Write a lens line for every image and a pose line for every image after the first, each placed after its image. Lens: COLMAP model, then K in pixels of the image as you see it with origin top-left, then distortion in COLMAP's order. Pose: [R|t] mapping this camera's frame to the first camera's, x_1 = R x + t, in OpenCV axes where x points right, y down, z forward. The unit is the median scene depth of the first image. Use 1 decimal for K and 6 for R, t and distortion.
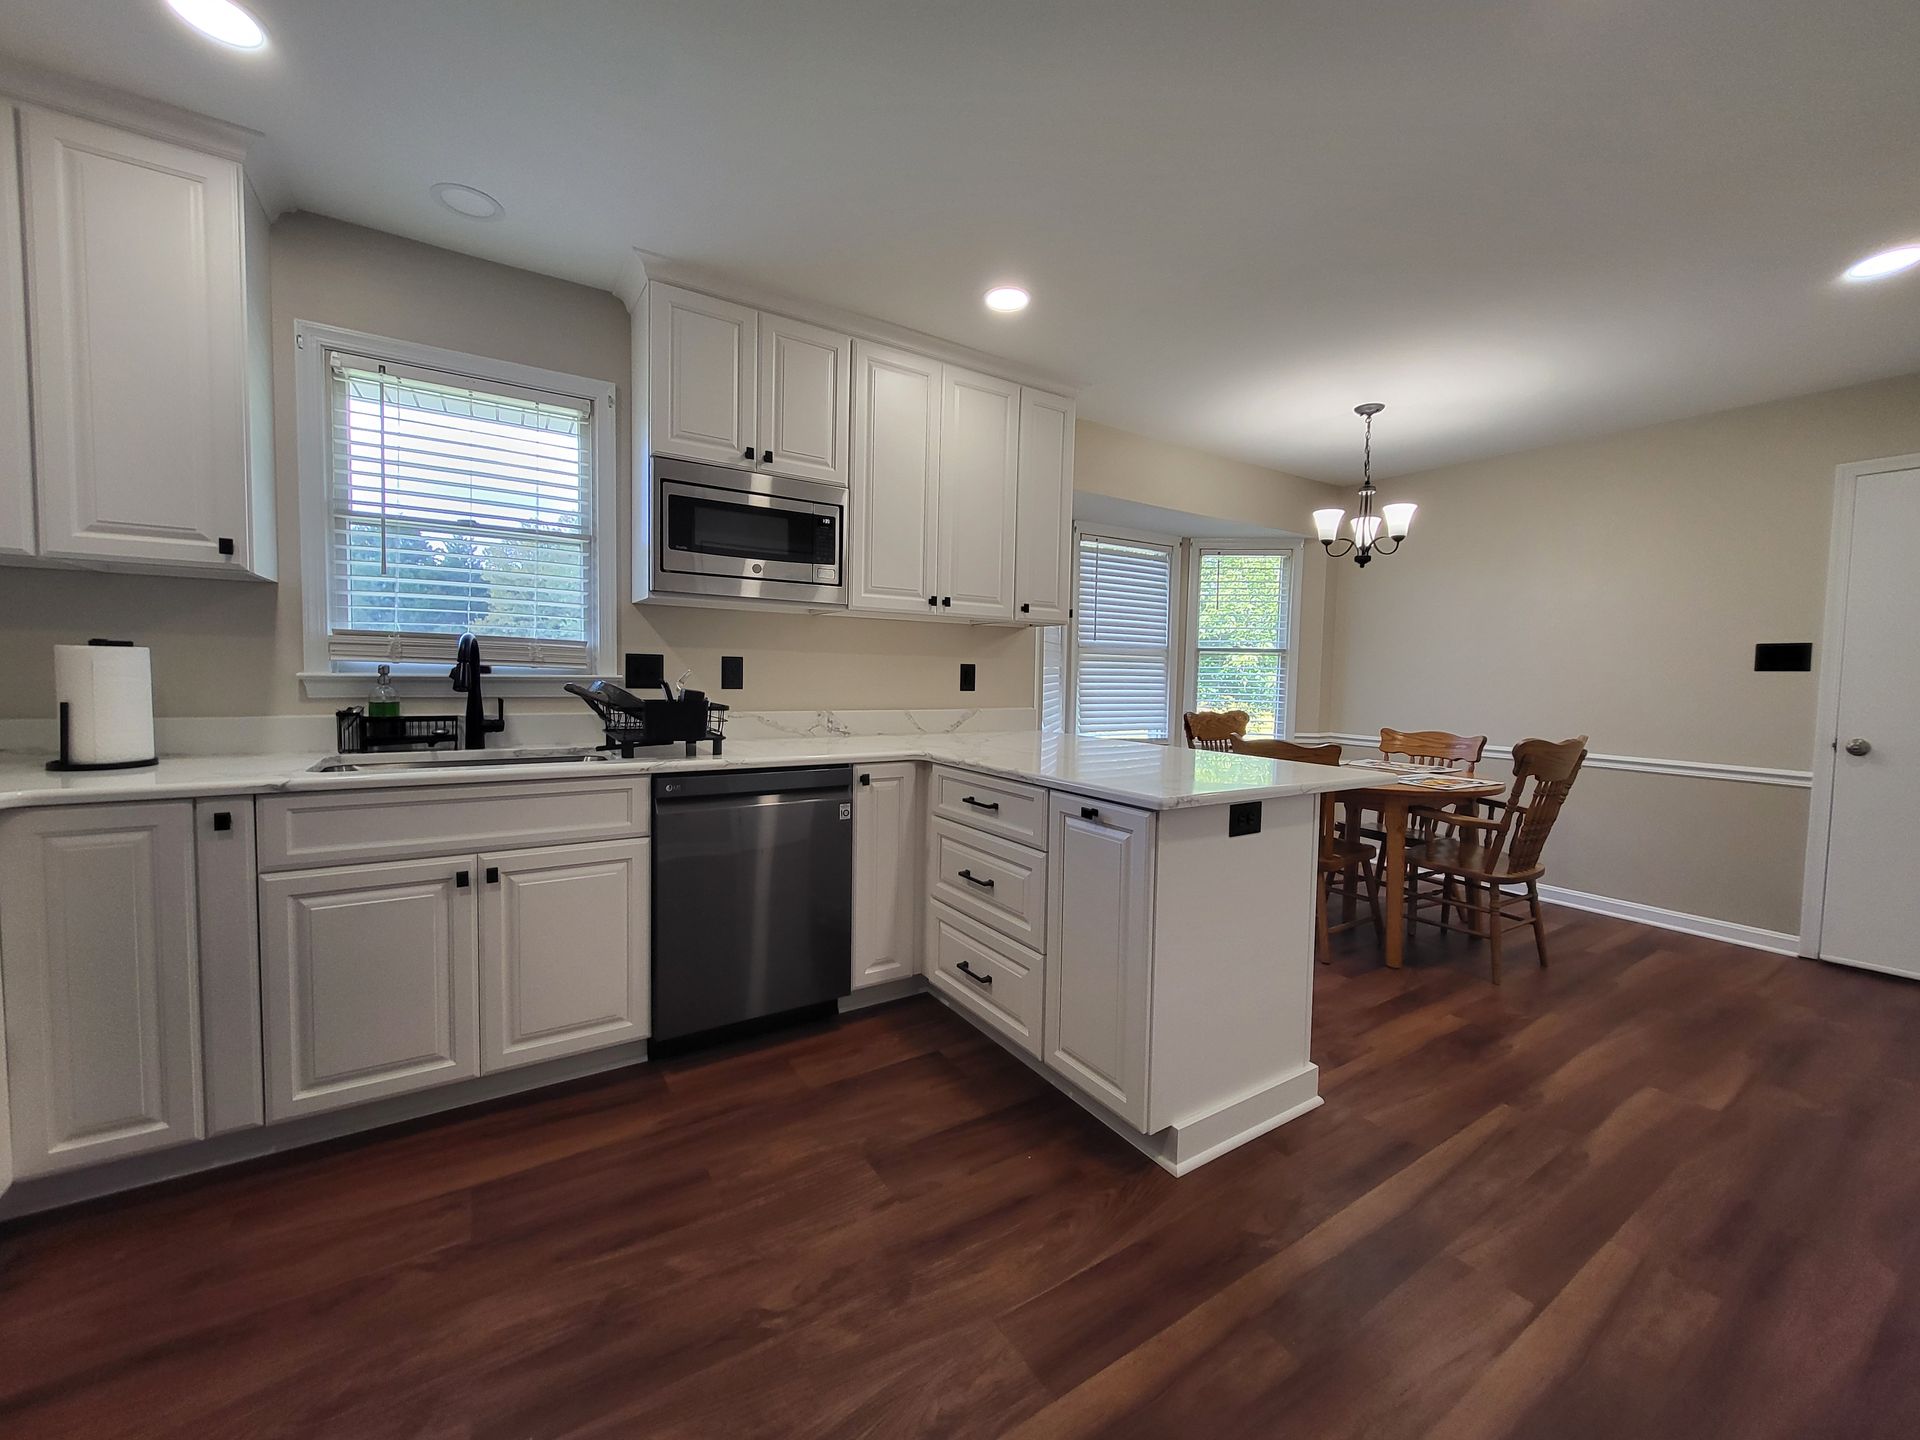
lens RADIAL K [[752.8, 0, 970.5], [0, 752.8, 709.2], [0, 0, 1]] dist [-0.000031, -0.000996]
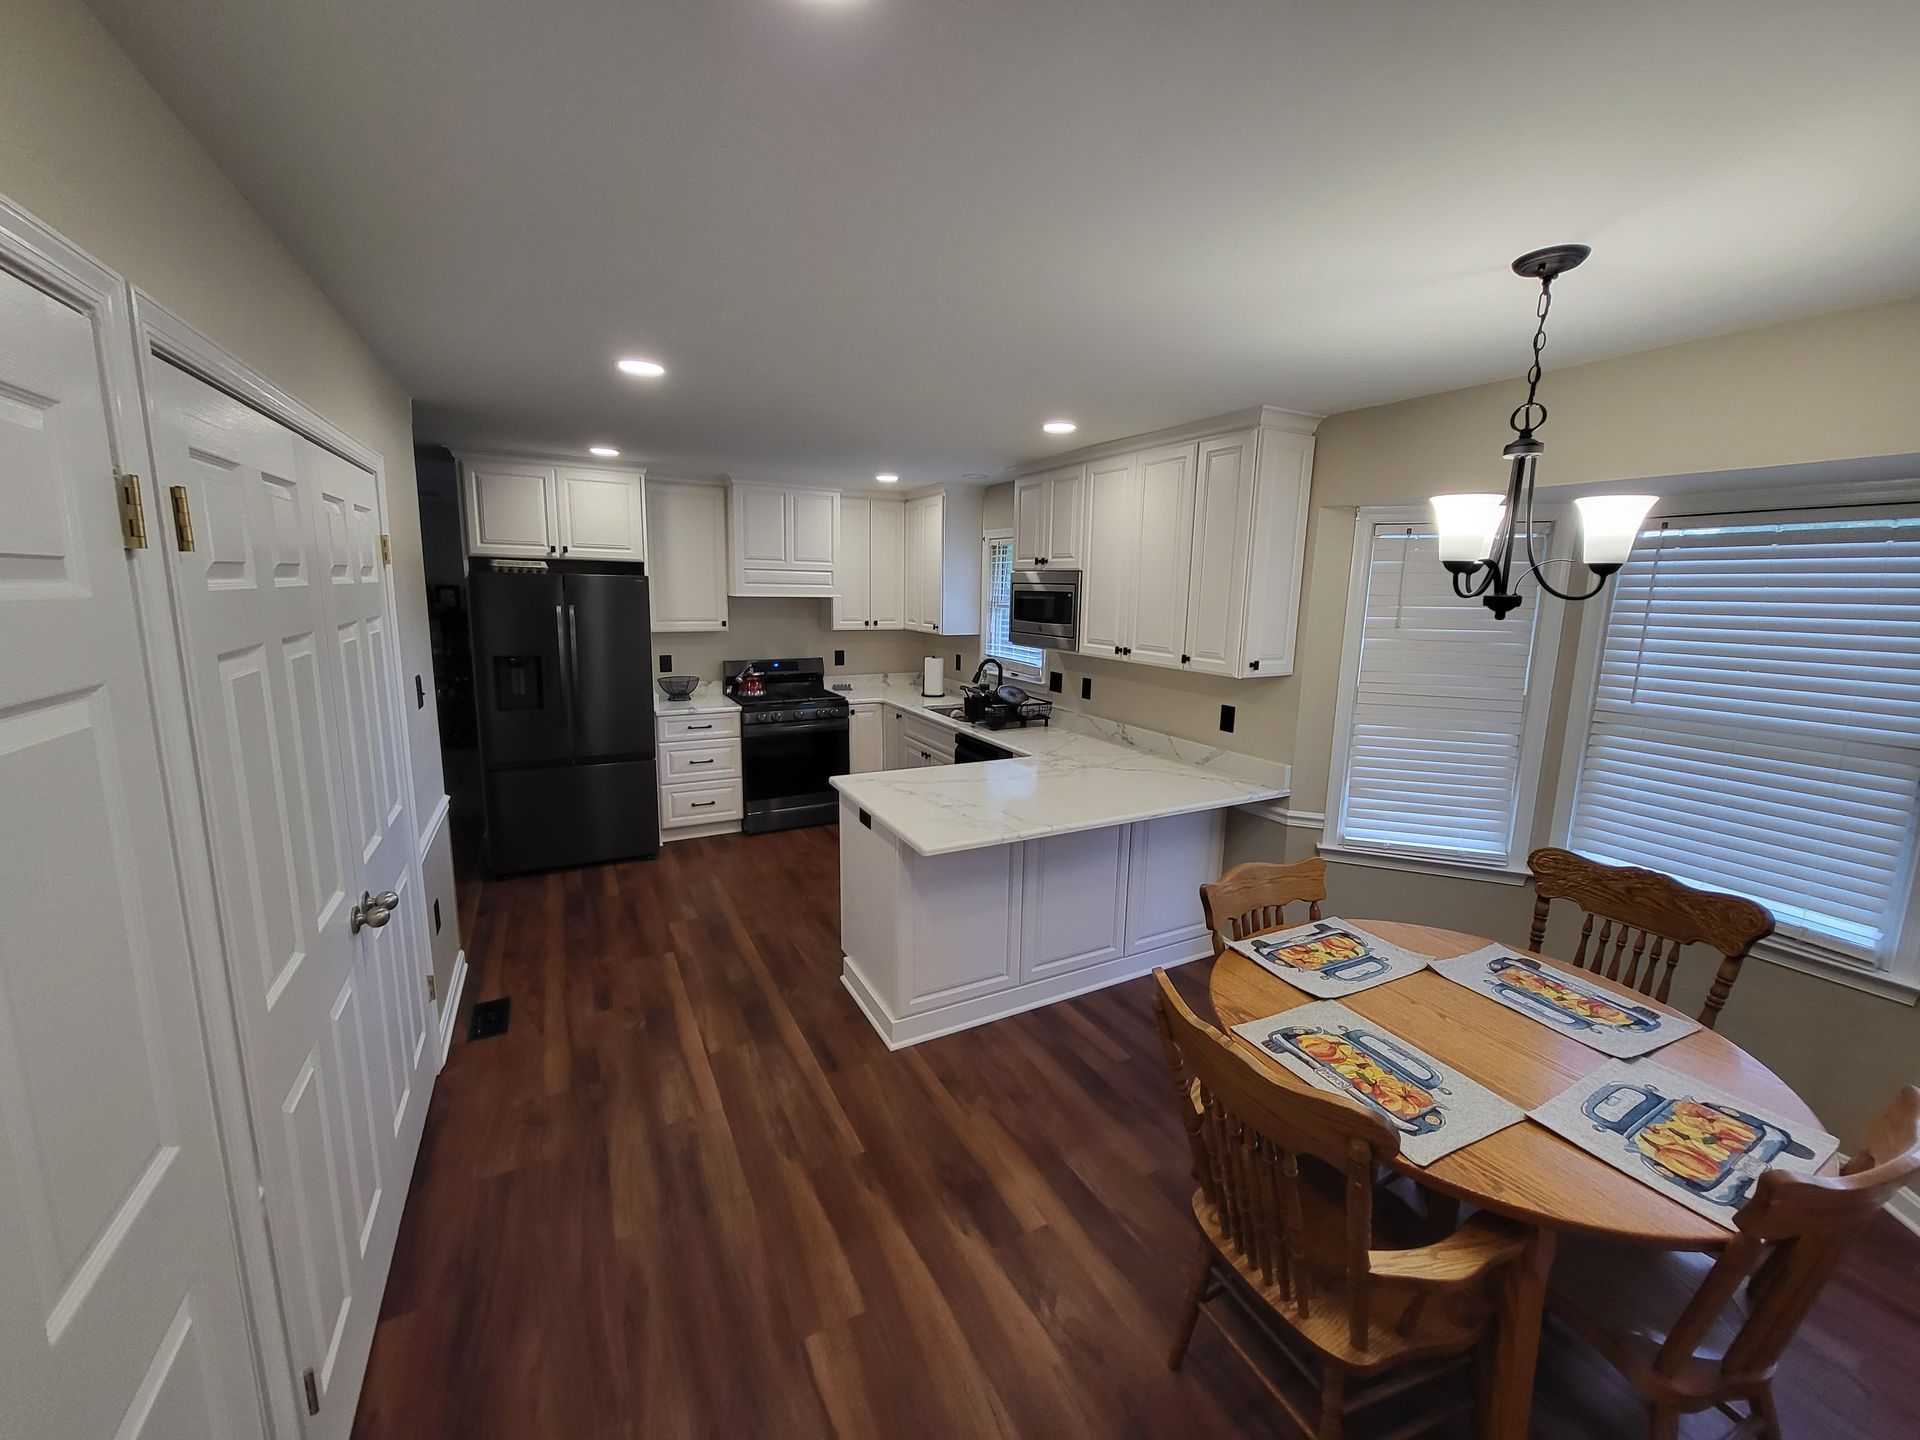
lens RADIAL K [[752.8, 0, 962.0], [0, 752.8, 712.4], [0, 0, 1]] dist [-0.000031, -0.000996]
pose [[-0.089237, 0.144115, -0.985529, 1.627464], [-0.072791, 0.985887, 0.150758, -0.280826], [0.993347, 0.085190, -0.077487, 1.125219]]
